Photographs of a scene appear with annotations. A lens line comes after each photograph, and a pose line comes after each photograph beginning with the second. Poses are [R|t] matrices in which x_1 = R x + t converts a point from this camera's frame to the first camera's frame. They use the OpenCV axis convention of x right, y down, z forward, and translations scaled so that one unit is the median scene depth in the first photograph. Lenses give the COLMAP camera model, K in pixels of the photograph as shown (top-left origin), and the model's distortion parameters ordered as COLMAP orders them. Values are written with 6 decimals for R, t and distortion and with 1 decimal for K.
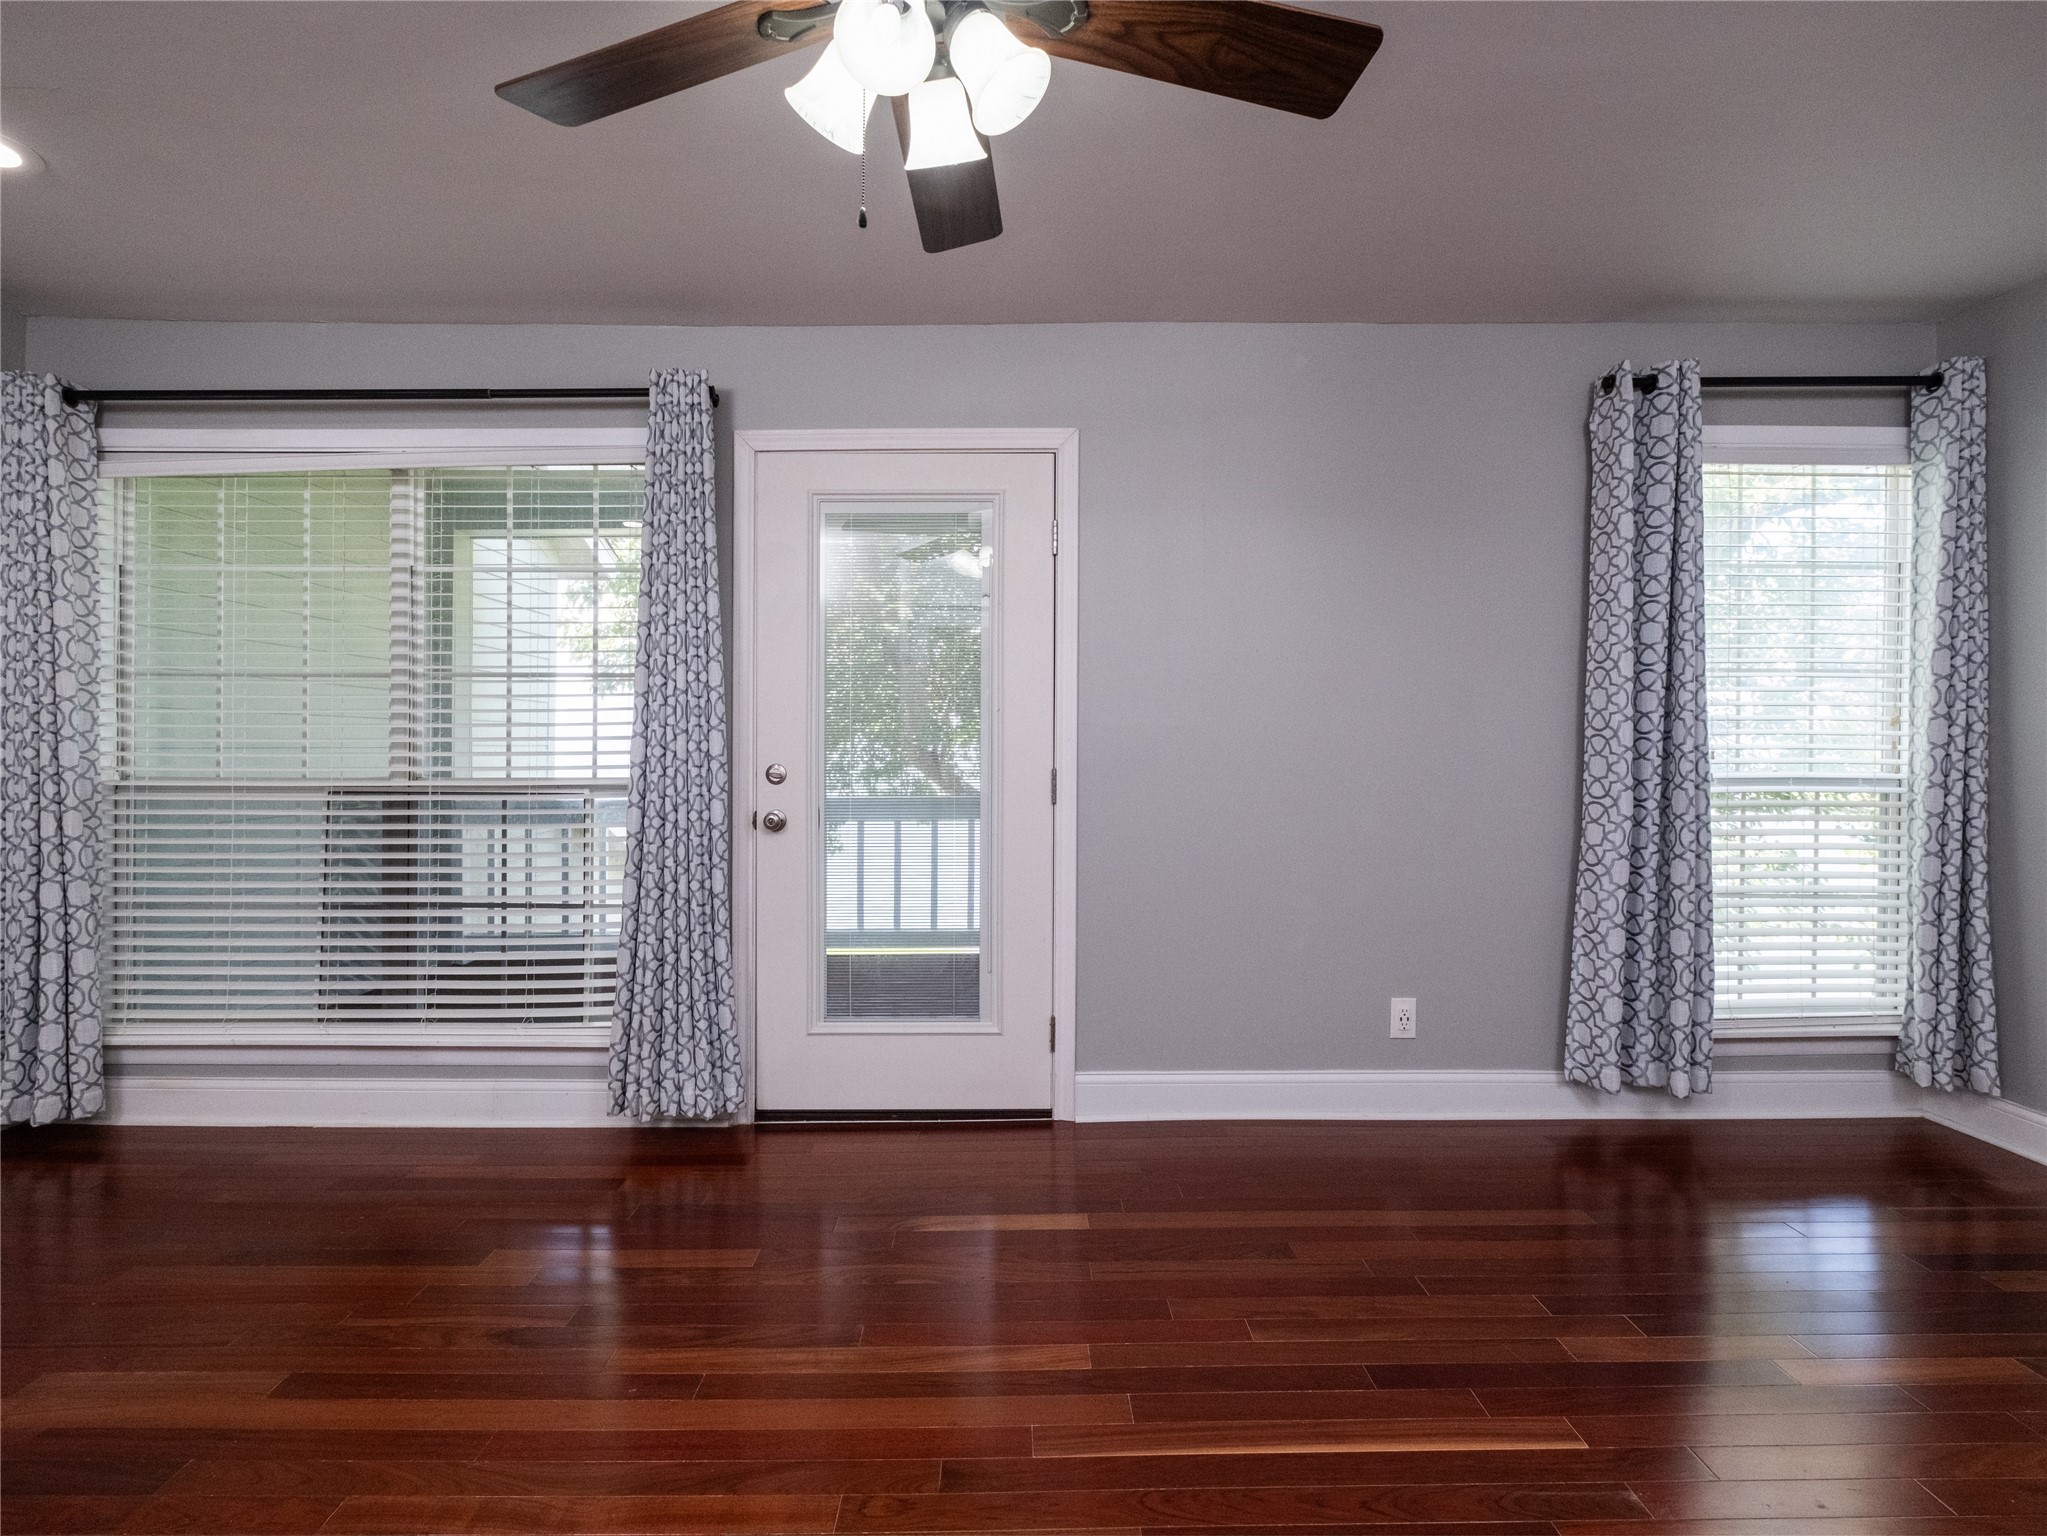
lens RADIAL K [[1007.0, 0, 1040.2], [0, 1007.0, 741.7], [0, 0, 1]] dist [0.000065, -0.003114]
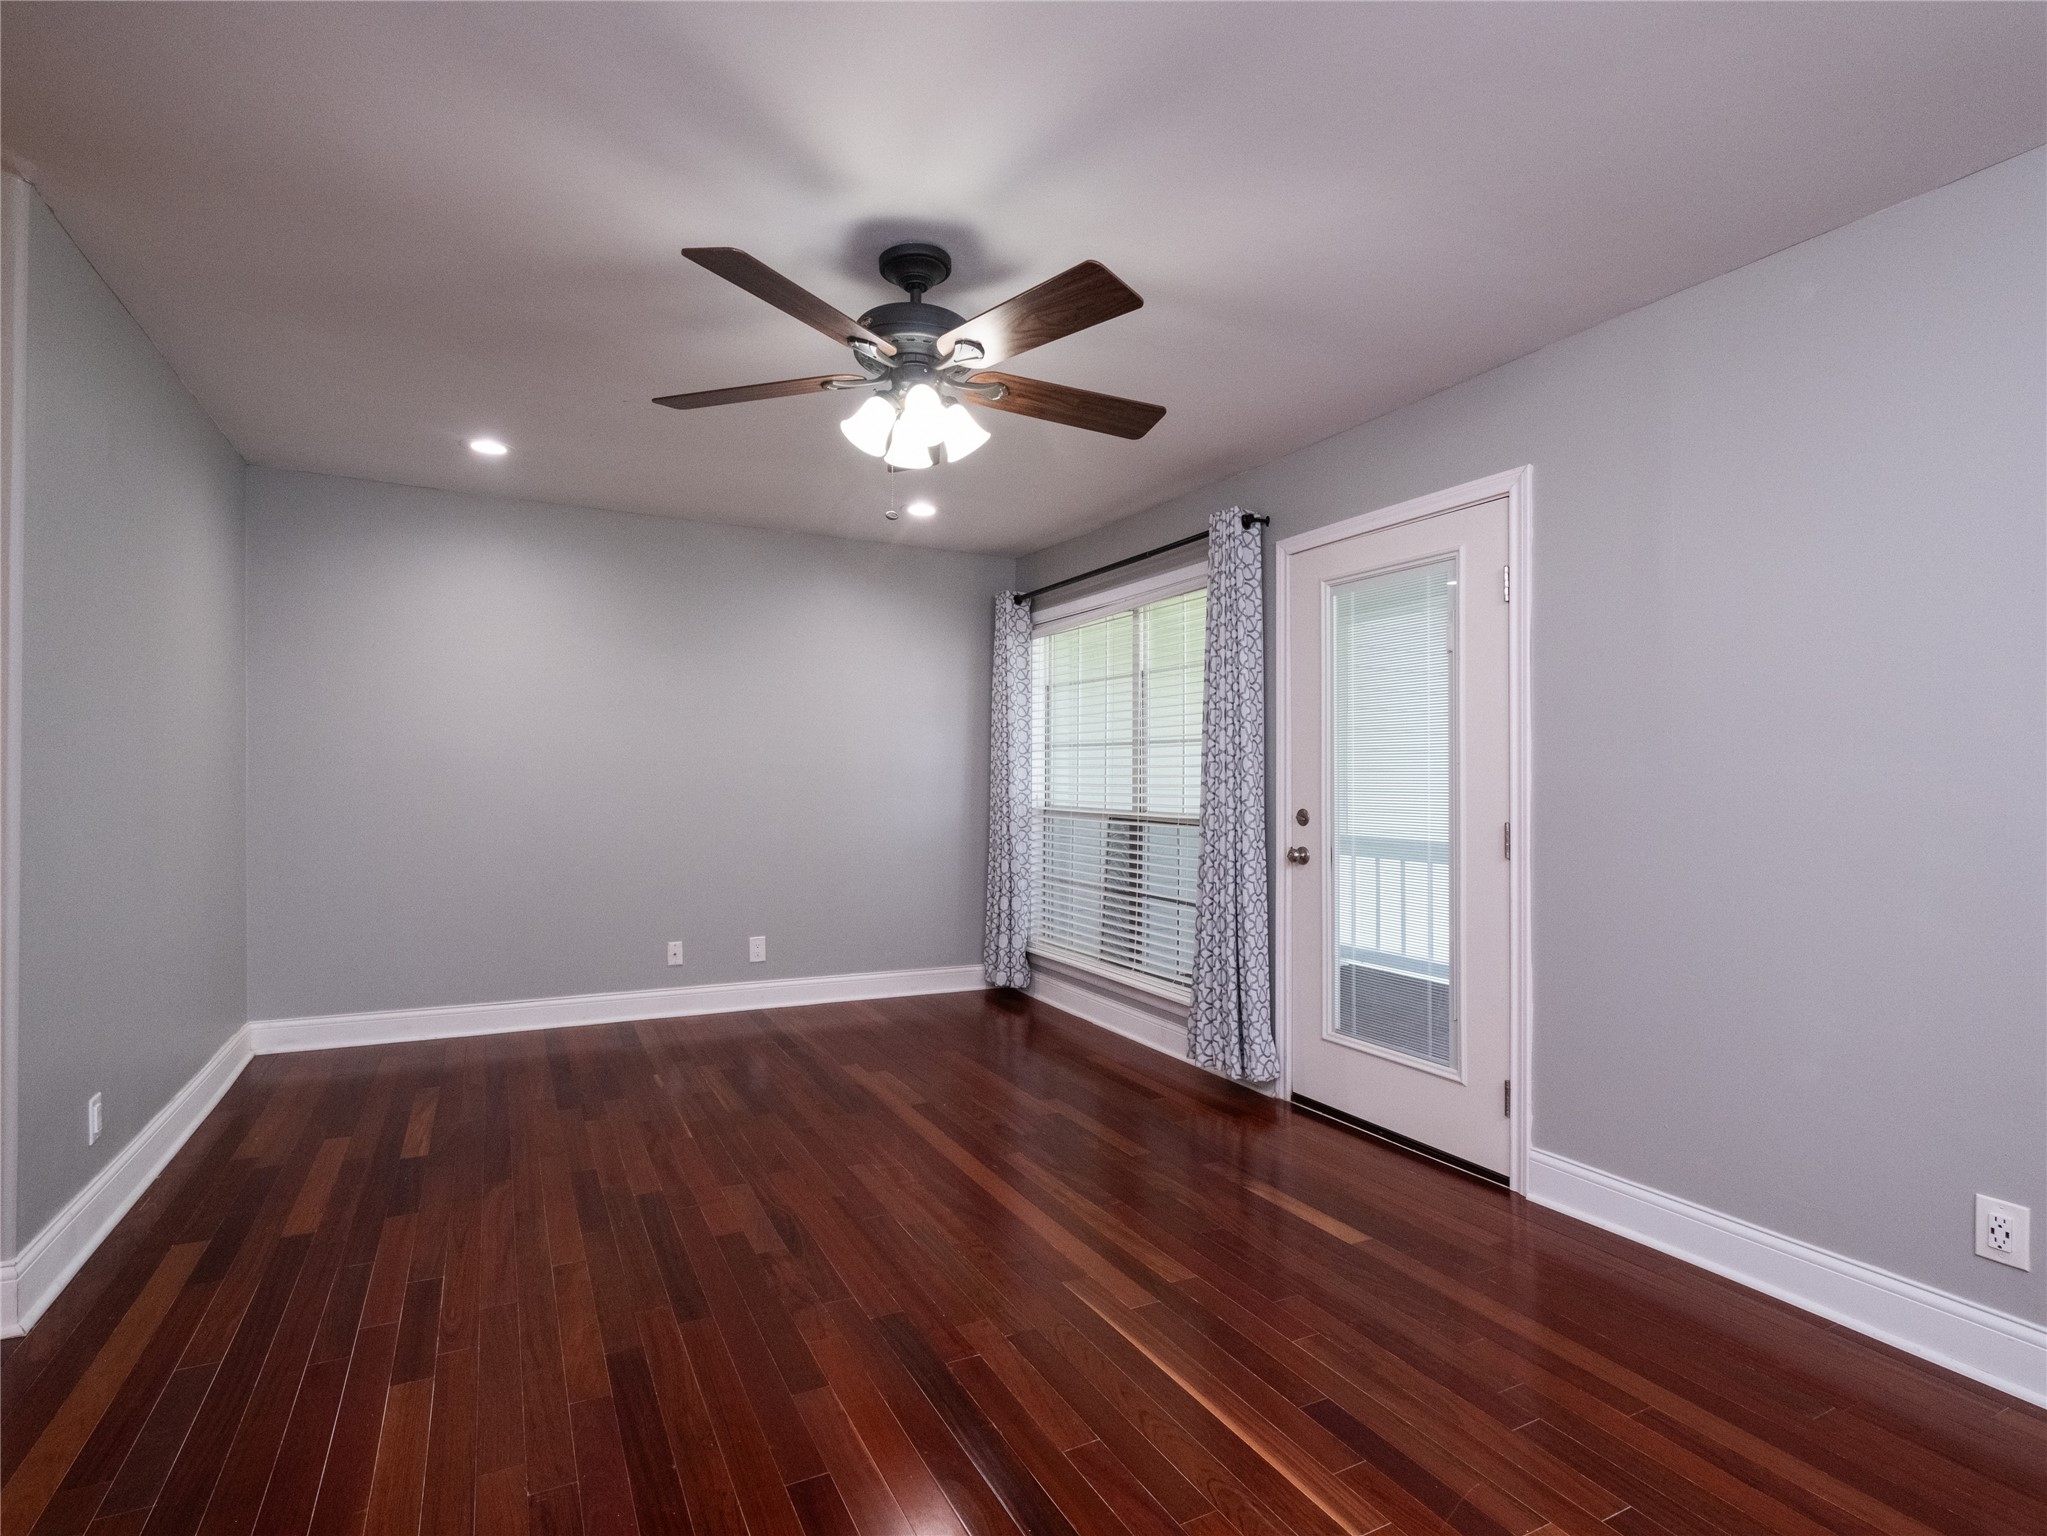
lens RADIAL K [[1007.0, 0, 1008.5], [0, 1007.0, 770.4], [0, 0, 1]] dist [0.000065, -0.003114]
pose [[0.450732, -0.004018, -0.892650, 0.661533], [-0.013076, 0.999853, -0.011103, -0.005281], [0.892563, 0.016677, 0.450613, 0.139549]]
